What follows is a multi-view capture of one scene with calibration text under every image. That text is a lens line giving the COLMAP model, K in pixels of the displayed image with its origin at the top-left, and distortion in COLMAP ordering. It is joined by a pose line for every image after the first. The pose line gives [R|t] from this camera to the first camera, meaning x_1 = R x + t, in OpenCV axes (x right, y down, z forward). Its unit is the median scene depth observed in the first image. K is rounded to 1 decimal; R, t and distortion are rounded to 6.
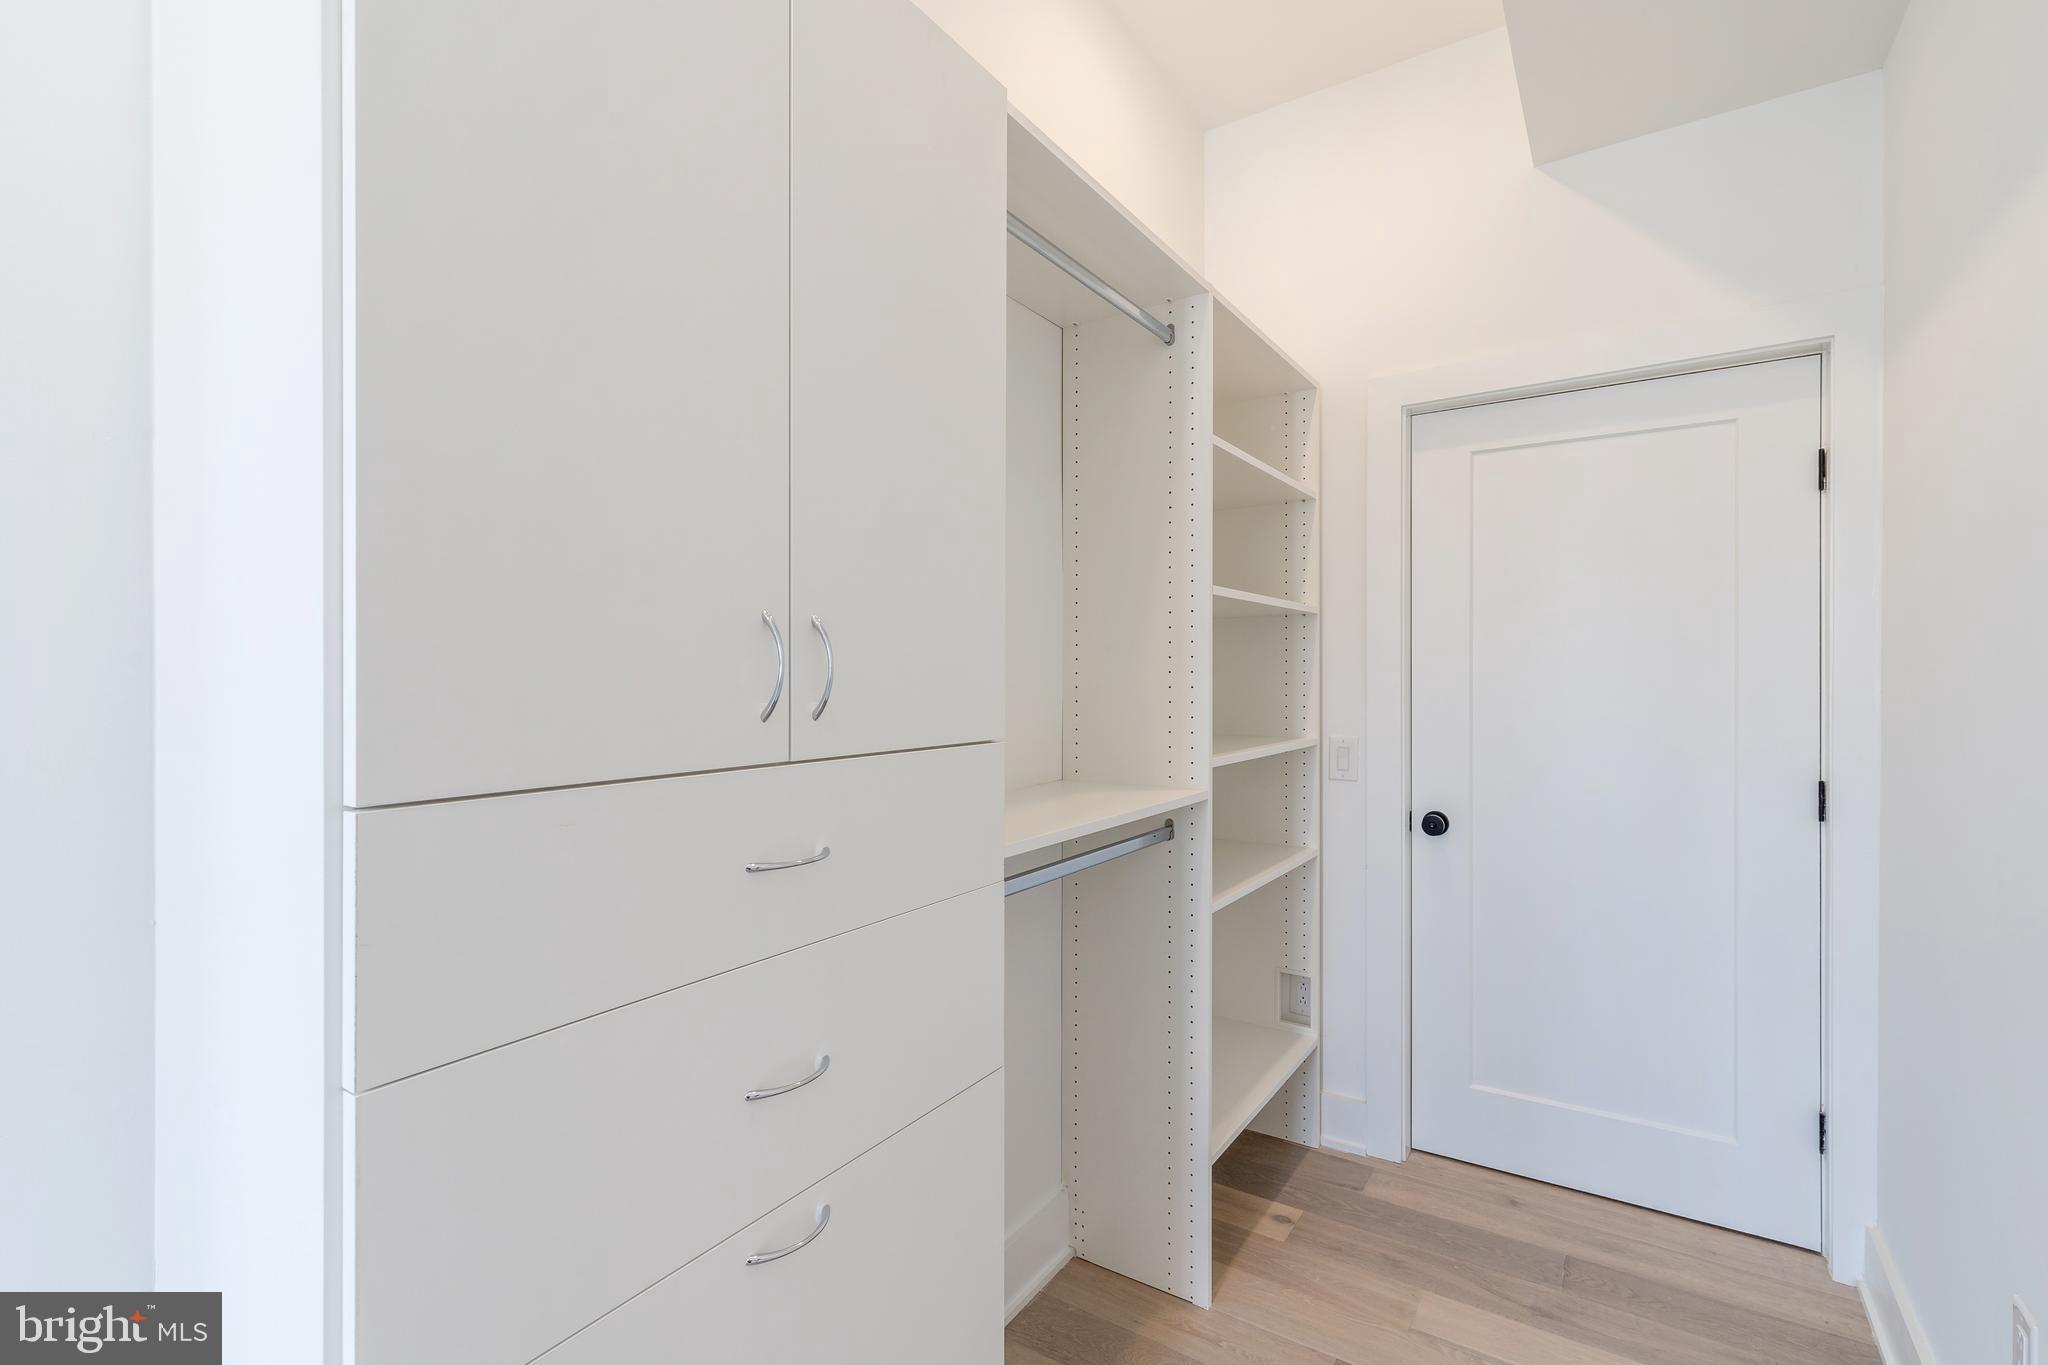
lens RADIAL K [[929.6, 0, 1025.9], [0, 929.6, 678.1], [0, 0, 1]] dist [0.006074, -0.001413]
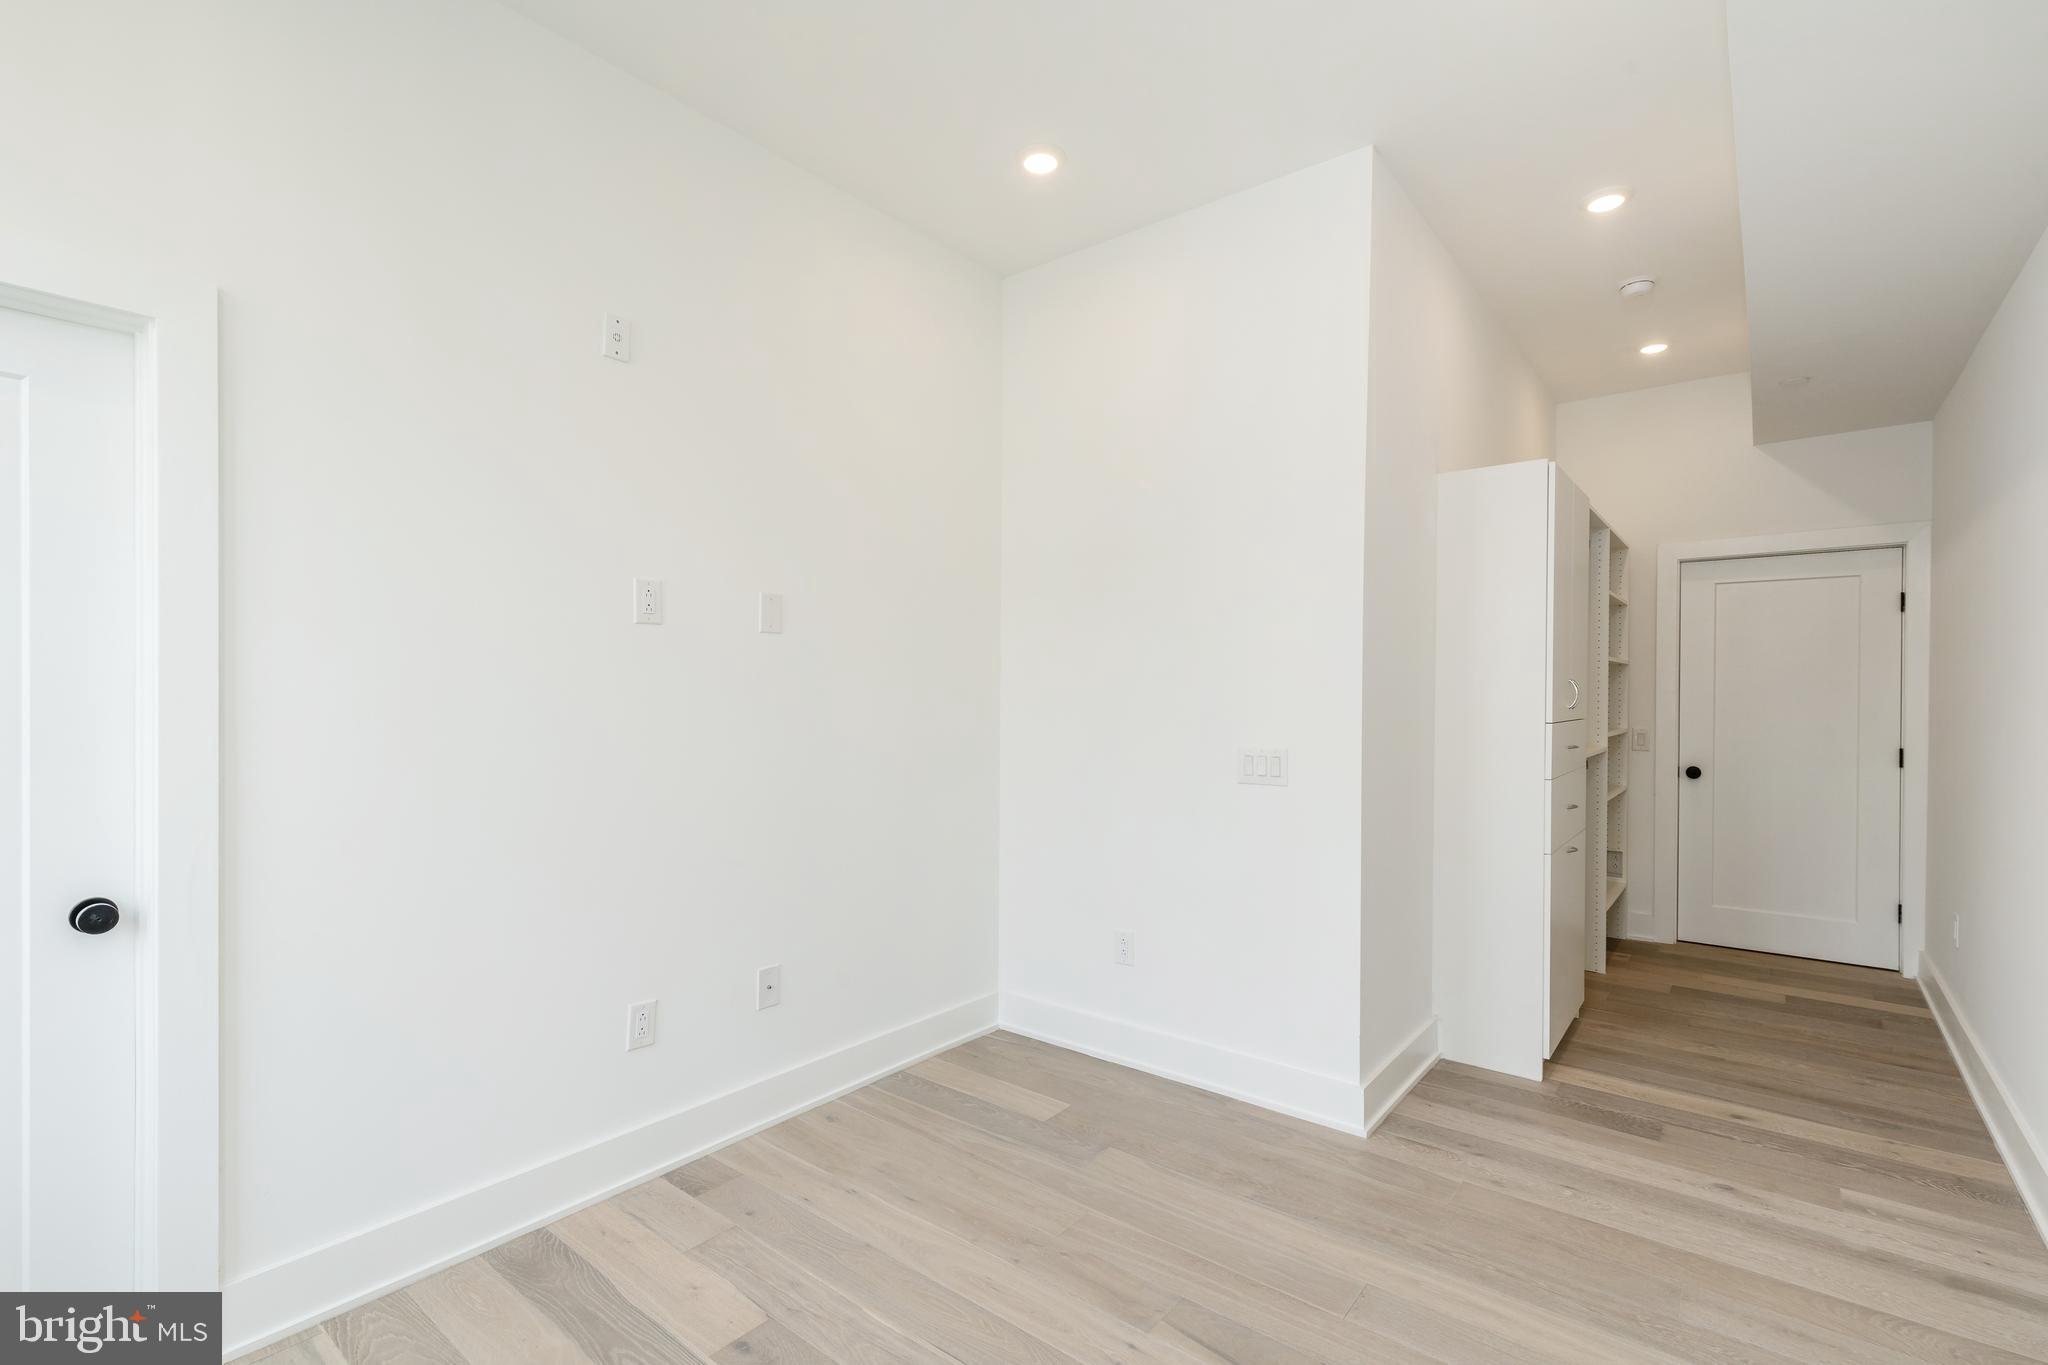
lens RADIAL K [[929.6, 0, 1027.8], [0, 929.6, 699.9], [0, 0, 1]] dist [0.006074, -0.001413]
pose [[0.995388, 0.005577, -0.095771, -0.886200], [-0.005268, 0.999980, 0.003480, 0.005035], [0.095788, -0.002960, 0.995397, -1.252122]]
